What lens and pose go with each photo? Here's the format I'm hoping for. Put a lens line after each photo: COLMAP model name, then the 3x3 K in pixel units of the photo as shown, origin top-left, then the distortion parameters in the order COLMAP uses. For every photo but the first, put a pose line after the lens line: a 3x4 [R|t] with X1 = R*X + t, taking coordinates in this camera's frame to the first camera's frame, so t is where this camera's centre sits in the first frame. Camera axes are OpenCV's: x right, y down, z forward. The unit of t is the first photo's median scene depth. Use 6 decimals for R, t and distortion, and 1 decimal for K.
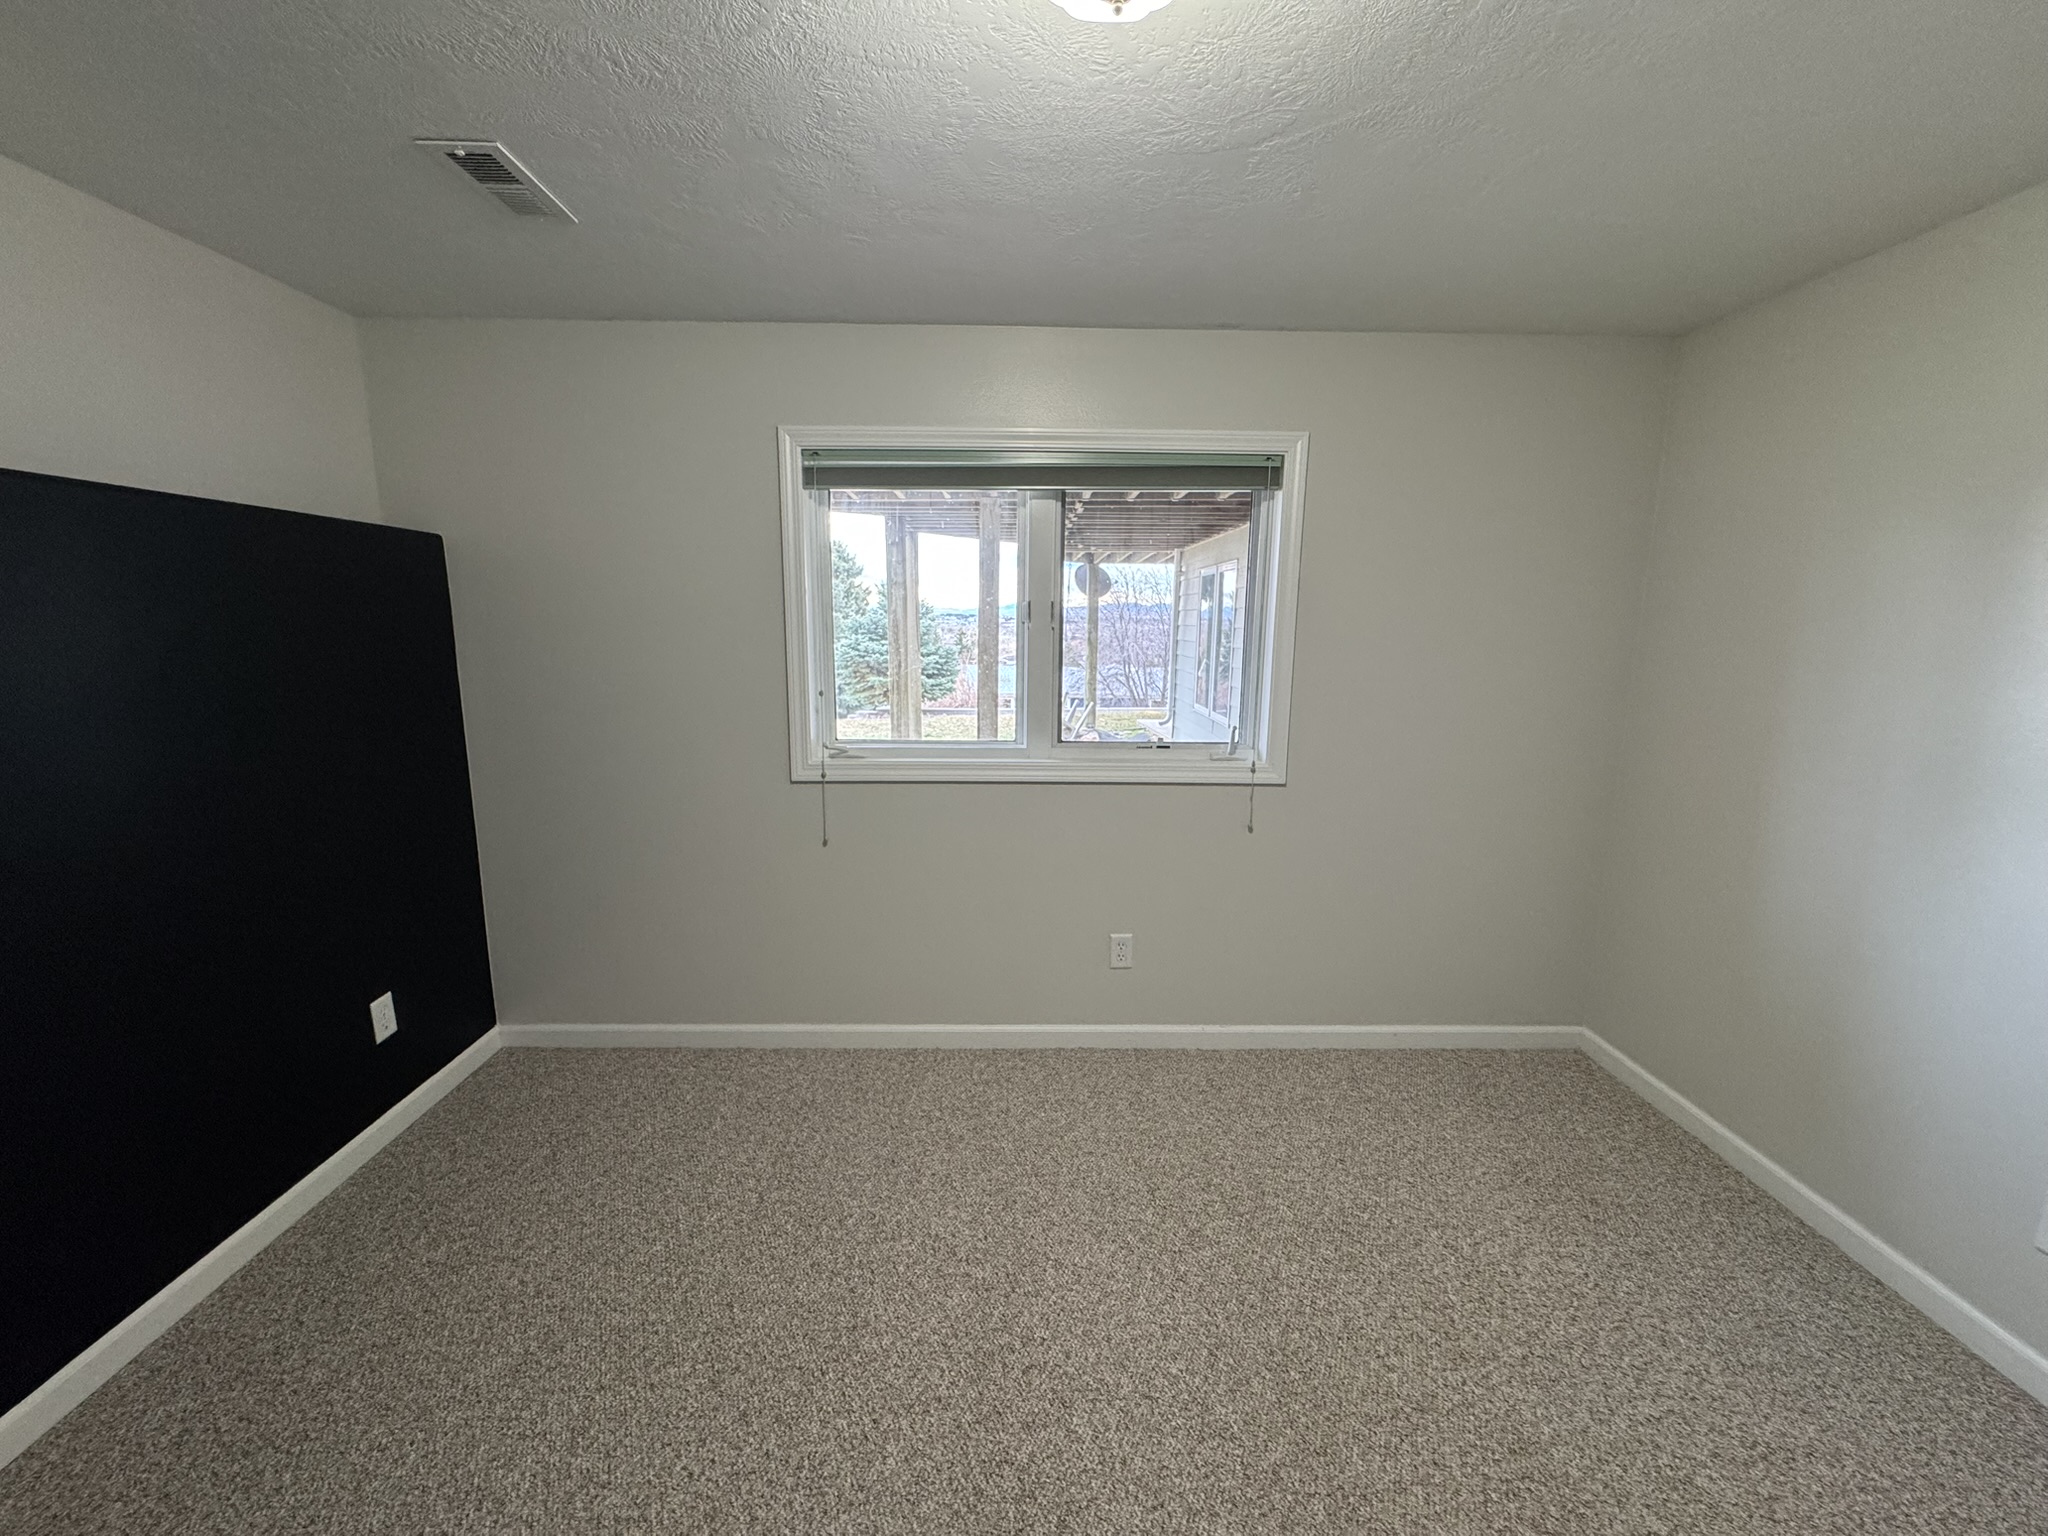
lens RADIAL K [[815.9, 0, 1026.7], [0, 815.9, 769.2], [0, 0, 1]] dist [-0.002730, 0.000398]
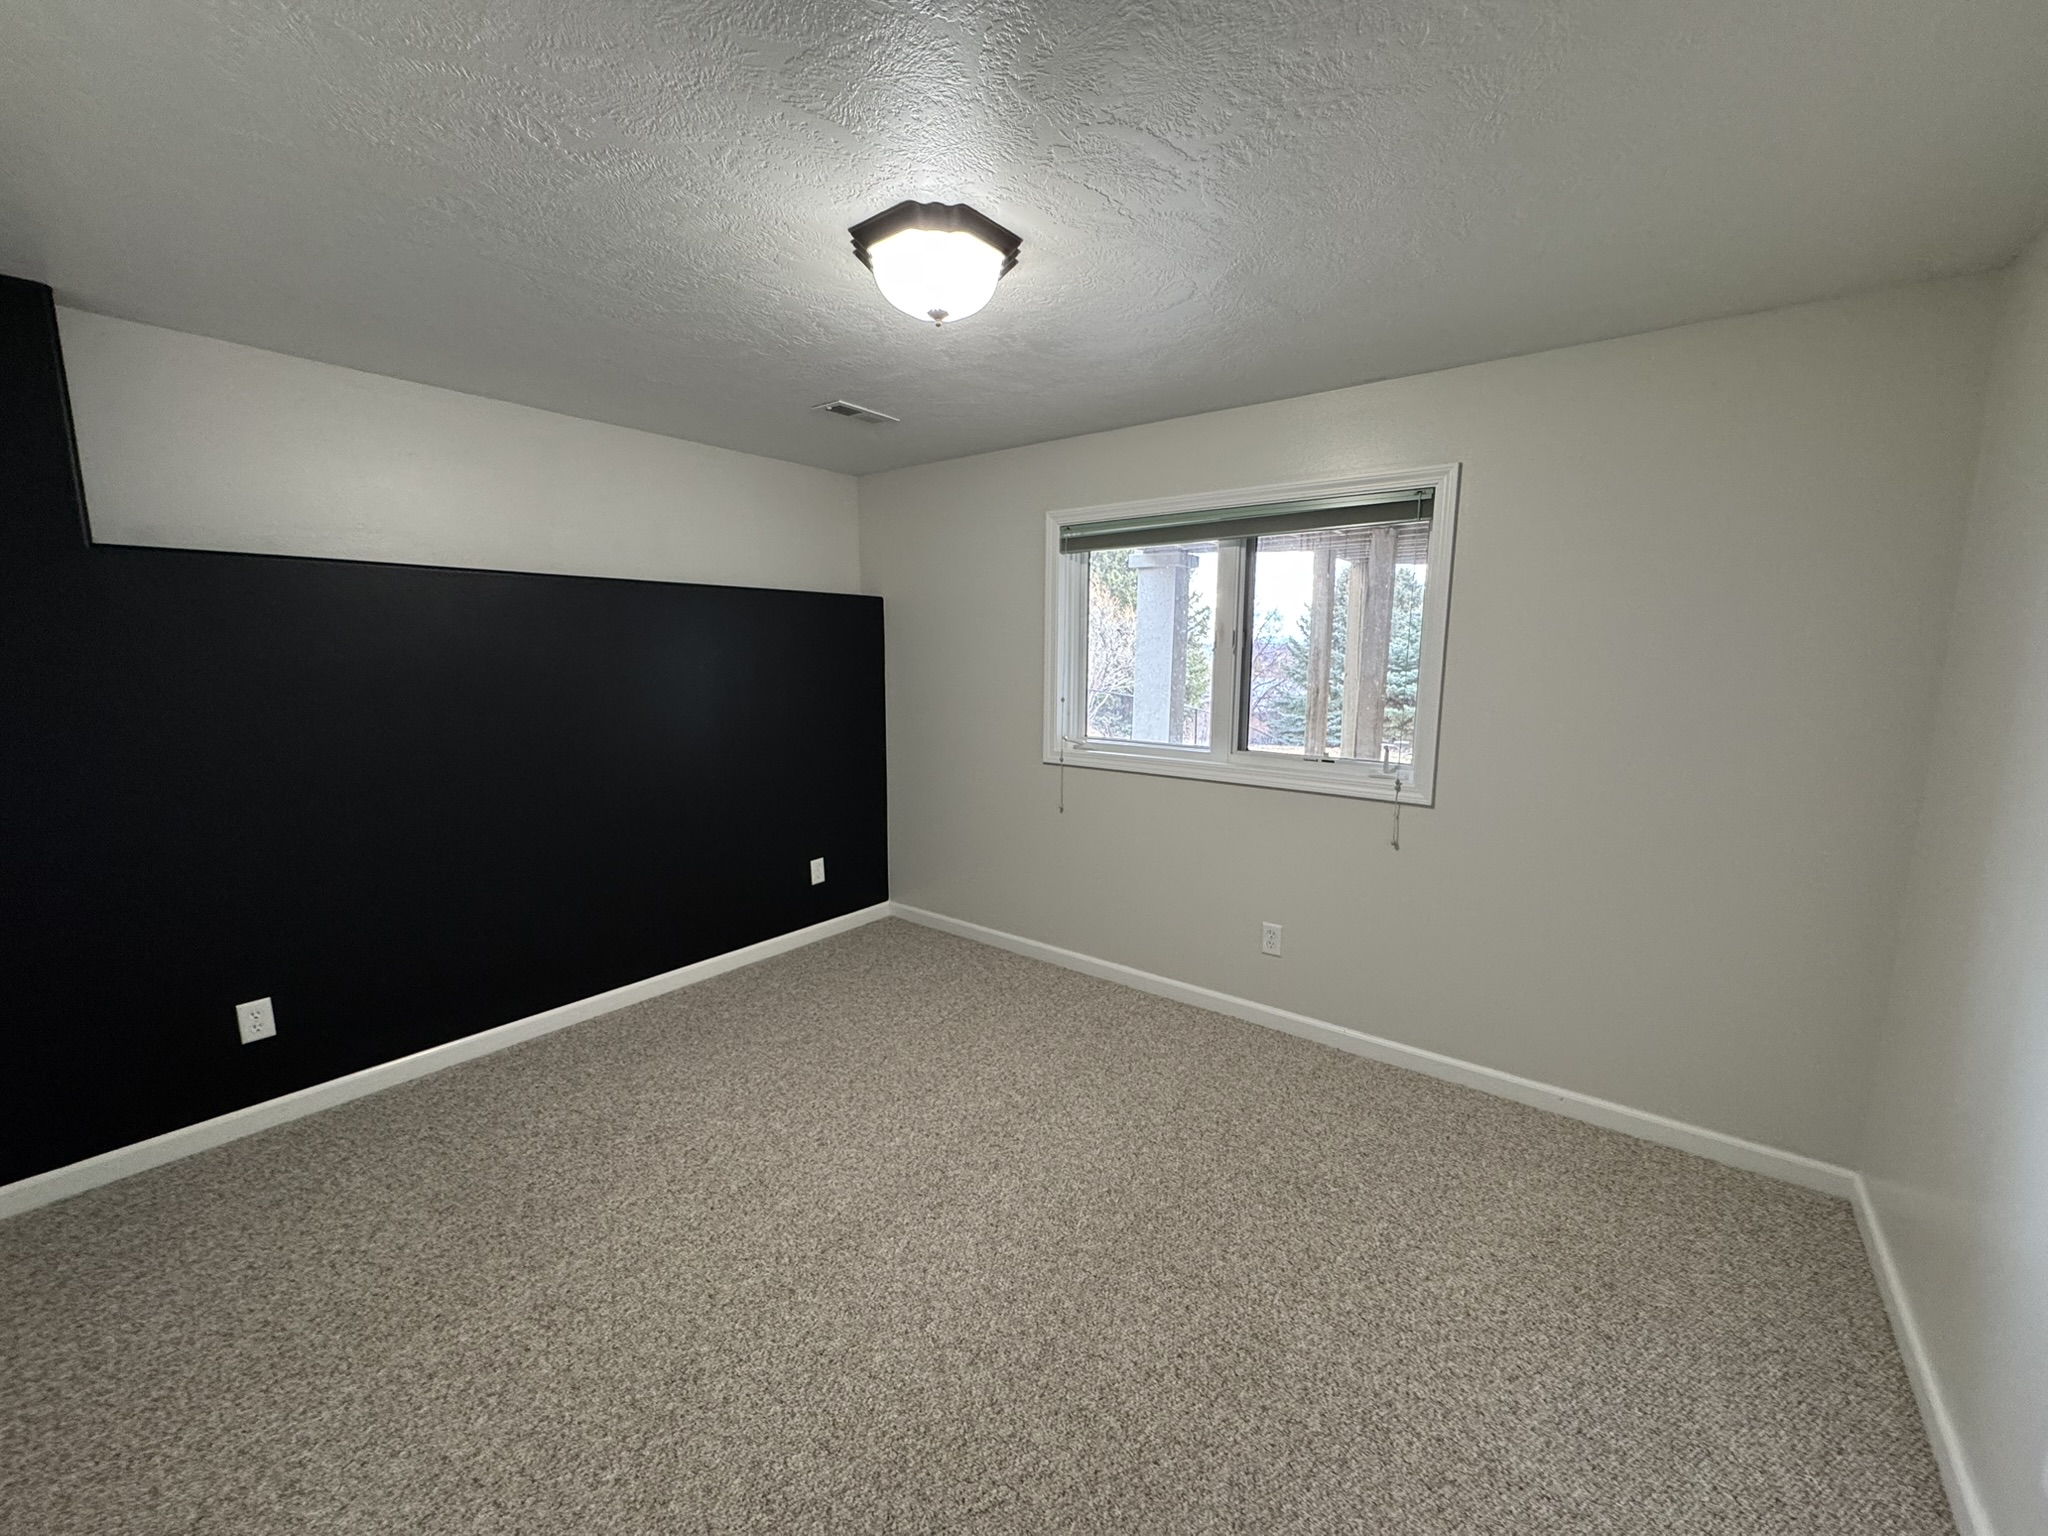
lens RADIAL K [[815.9, 0, 1026.7], [0, 815.9, 769.2], [0, 0, 1]] dist [-0.002730, 0.000398]
pose [[0.781160, 0.088021, -0.618095, 0.547333], [-0.109993, 0.993929, 0.002531, 0.025952], [0.614565, 0.066009, 0.786100, -0.108681]]
